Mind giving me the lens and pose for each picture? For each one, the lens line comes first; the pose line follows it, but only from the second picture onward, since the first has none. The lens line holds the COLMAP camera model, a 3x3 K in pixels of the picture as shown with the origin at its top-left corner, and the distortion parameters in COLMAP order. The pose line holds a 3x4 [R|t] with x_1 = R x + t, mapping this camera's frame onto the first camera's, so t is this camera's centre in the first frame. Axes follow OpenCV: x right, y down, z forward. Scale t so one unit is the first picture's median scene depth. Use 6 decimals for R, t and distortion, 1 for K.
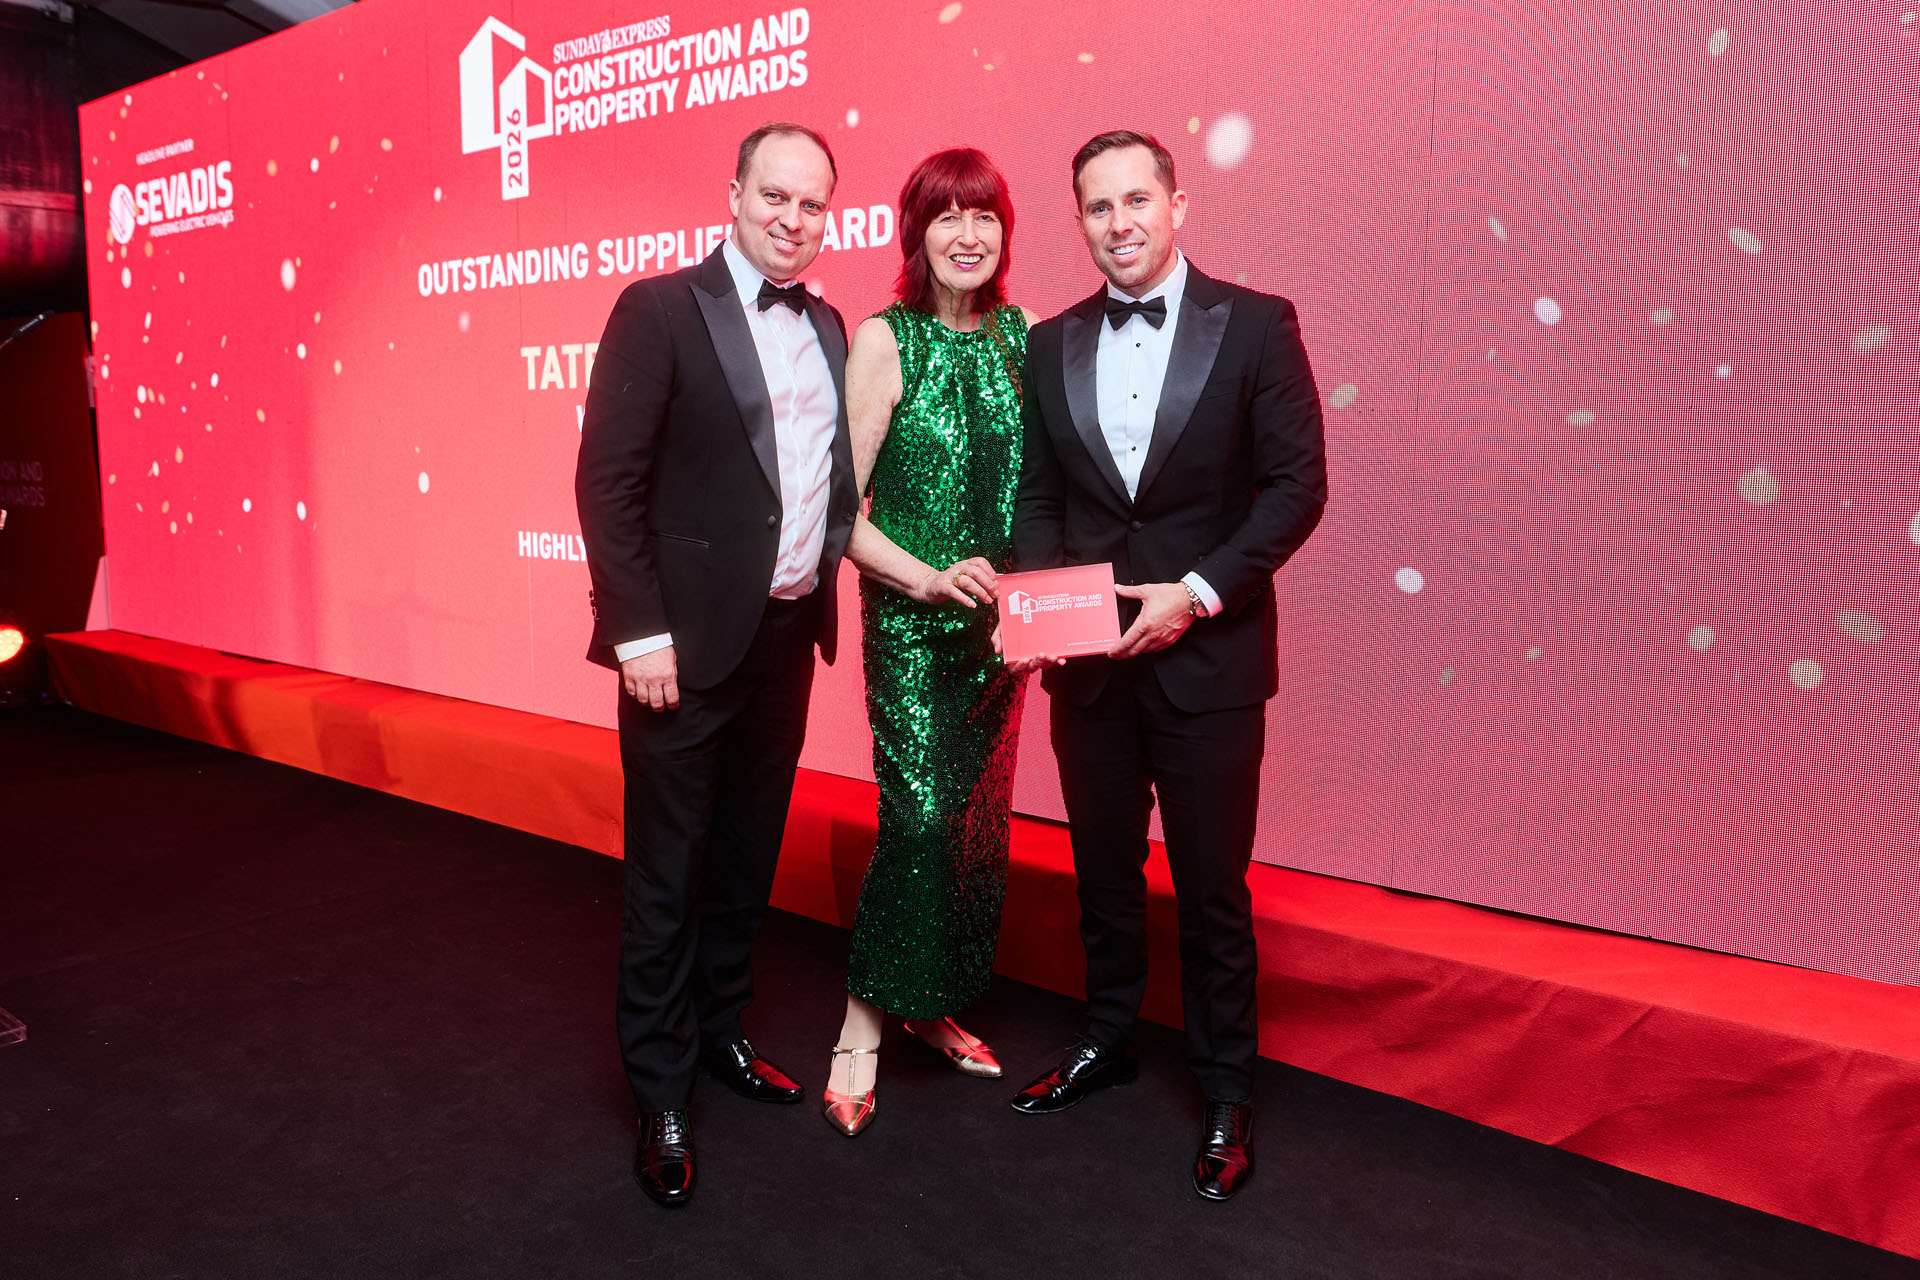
lens RADIAL K [[1309.1, 0, 978.0], [0, 1309.1, 617.7], [0, 0, 1]] dist [-0.010264, 0.004072]
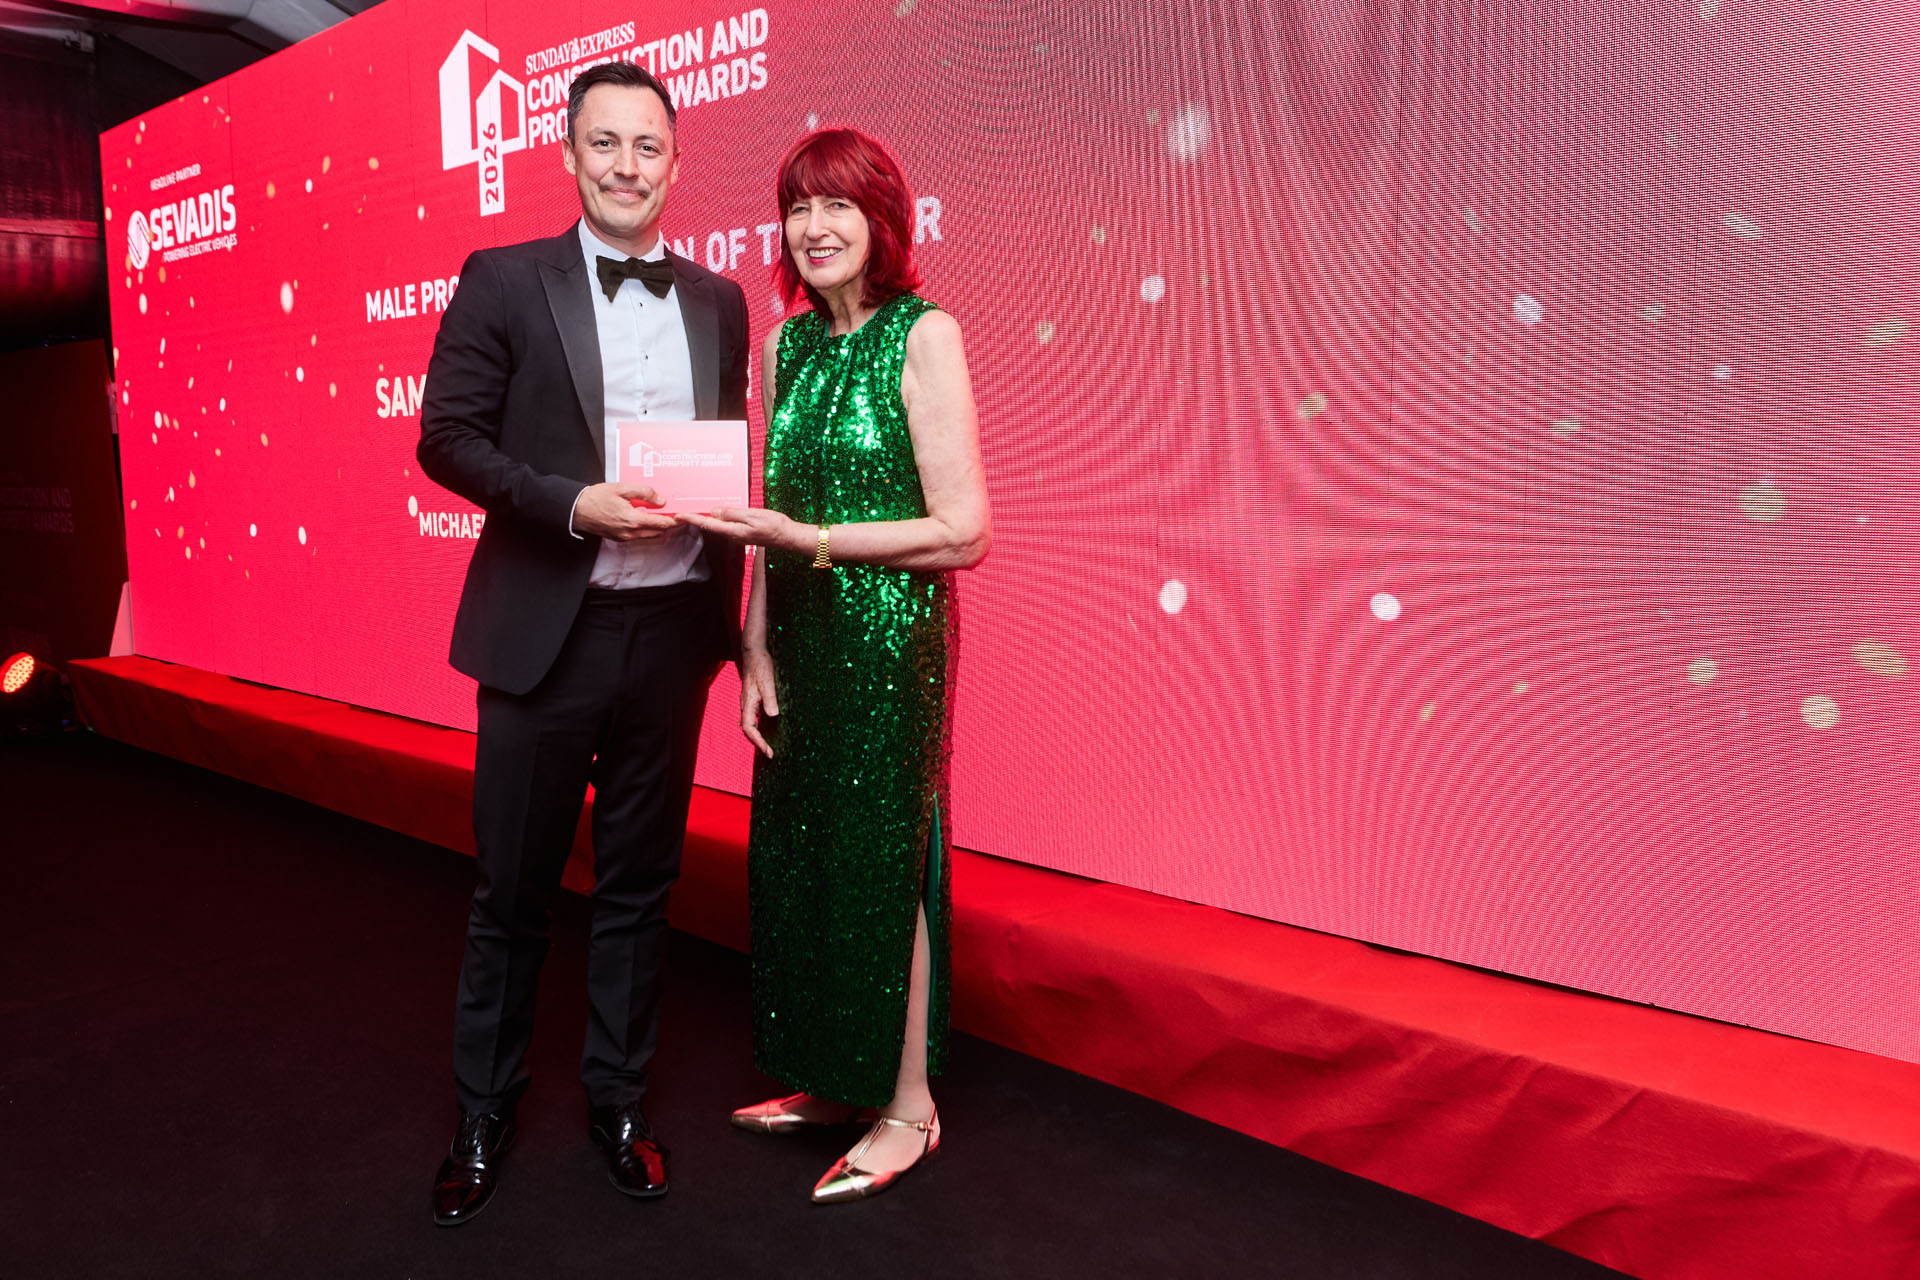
lens RADIAL K [[1309.1, 0, 1005.8], [0, 1309.1, 613.1], [0, 0, 1]] dist [-0.010264, 0.004072]
pose [[0.998417, -0.009600, -0.055417, 0.084231], [0.009320, 0.999942, -0.005310, -0.016216], [0.055464, 0.004785, 0.998449, 0.053540]]
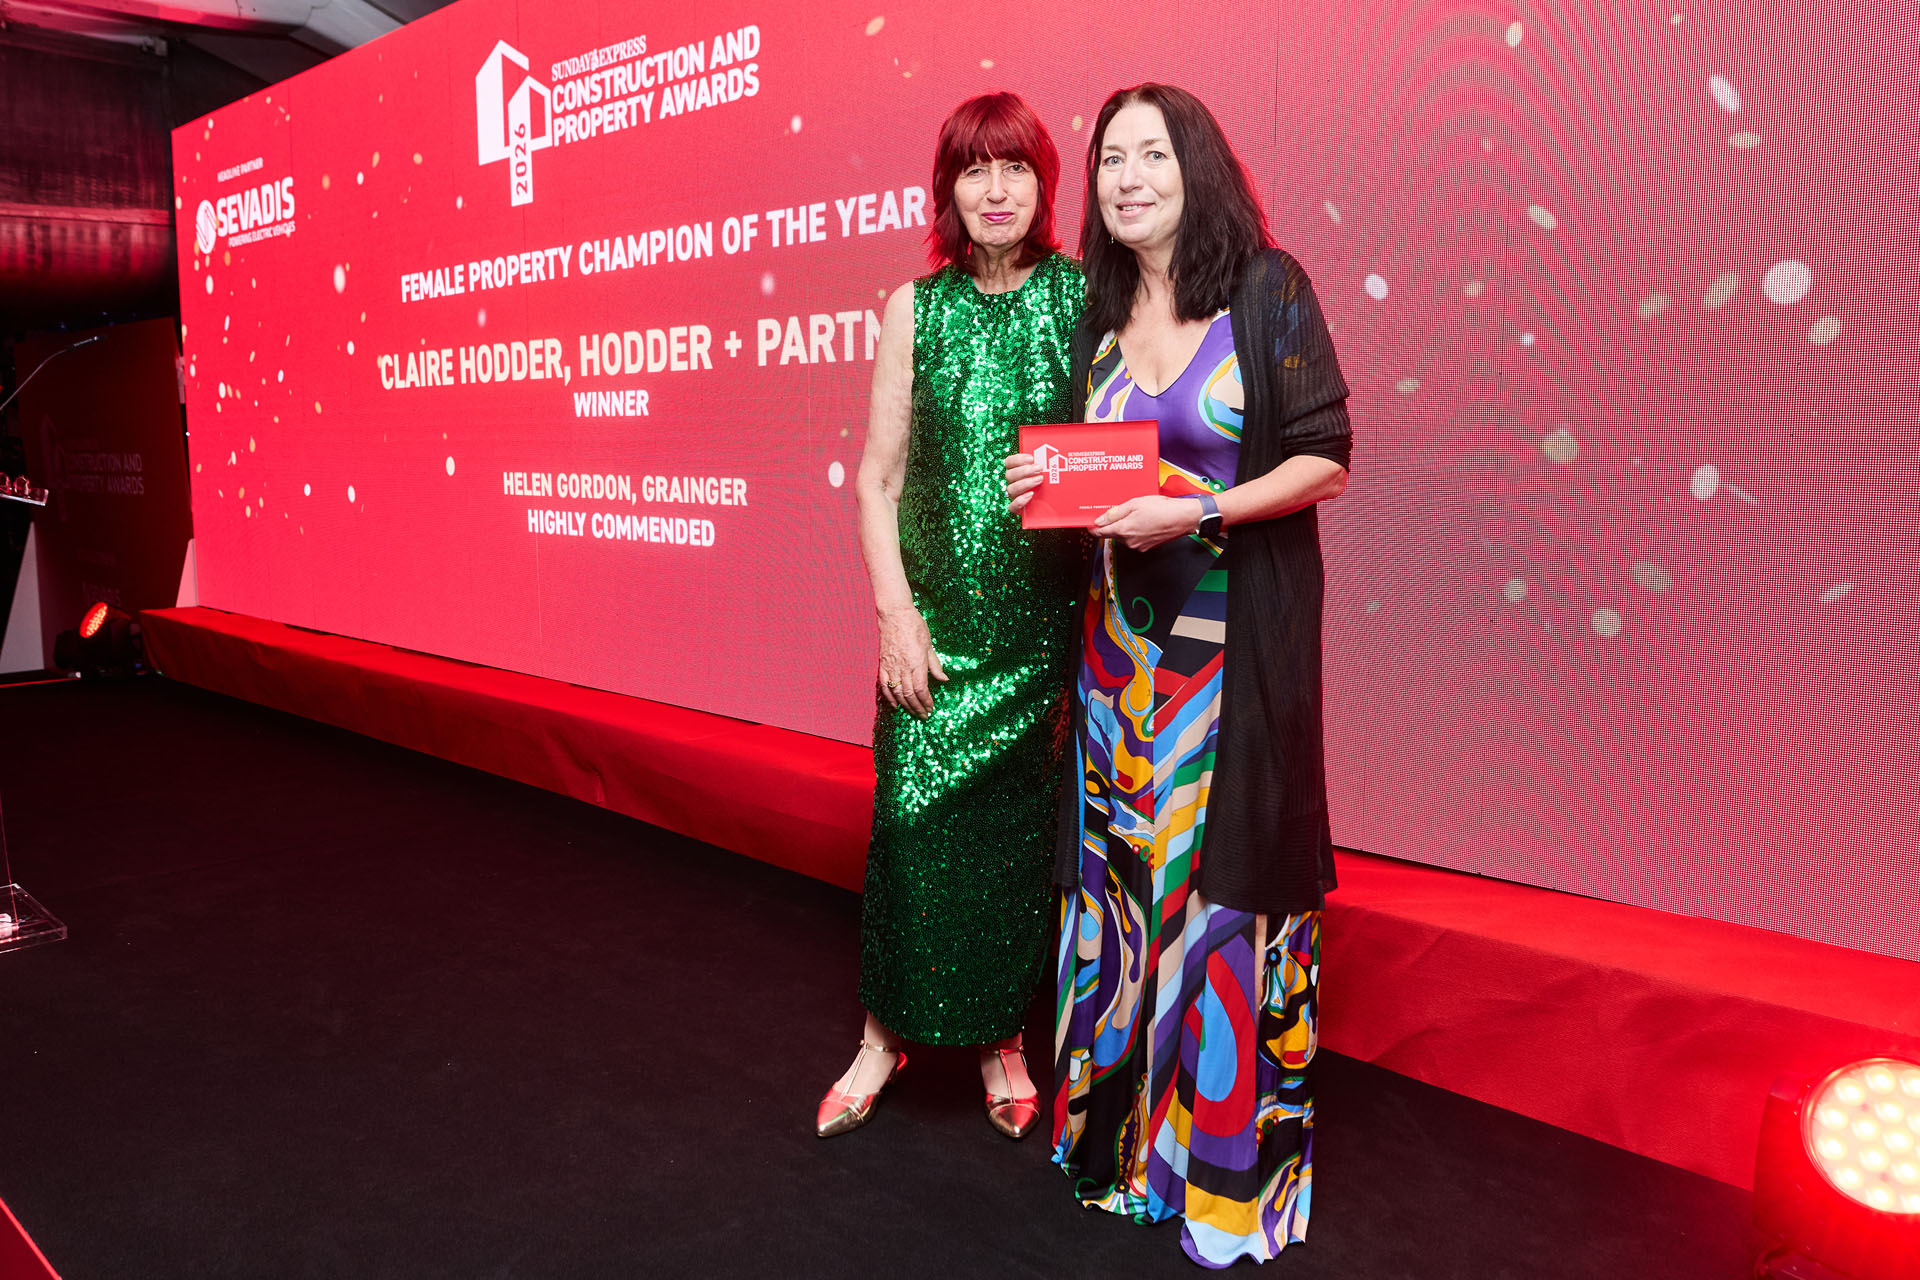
lens RADIAL K [[1382.7, 0, 983.9], [0, 1382.7, 590.9], [0, 0, 1]] dist [-0.021665, 0.015637]
pose [[0.994328, -0.005044, -0.106237, 0.160702], [0.003783, 0.999920, -0.012067, 0.018595], [0.106289, 0.011597, 0.994268, -0.107642]]
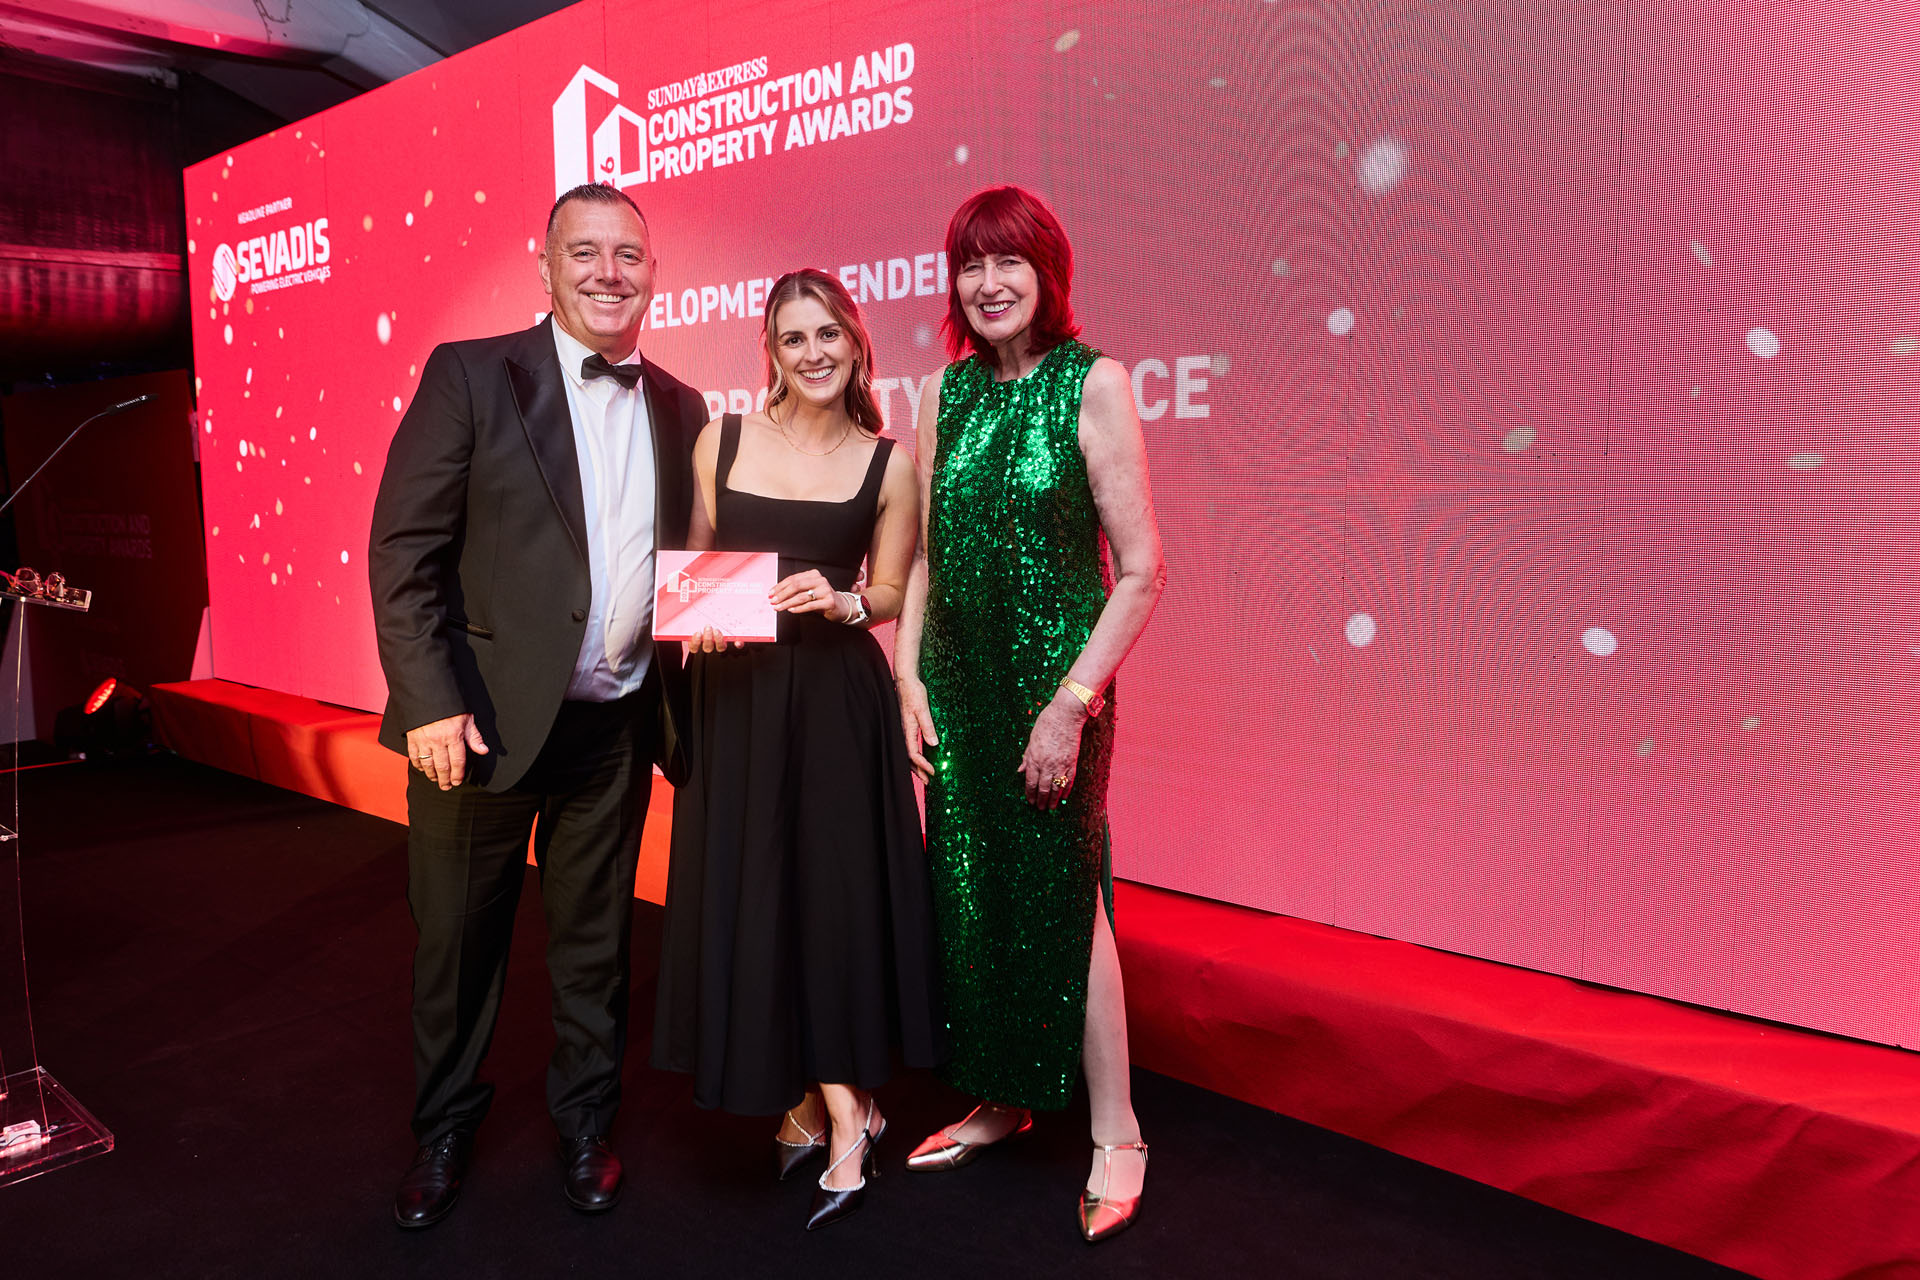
lens RADIAL K [[1220.3, 0, 971.1], [0, 1220.3, 611.5], [0, 0, 1]] dist [-0.010553, 0.005563]
pose [[0.999205, -0.012026, -0.038011, -0.053136], [0.011392, 0.999793, -0.016832, -0.029312], [0.038206, 0.016386, 0.999136, 0.102408]]
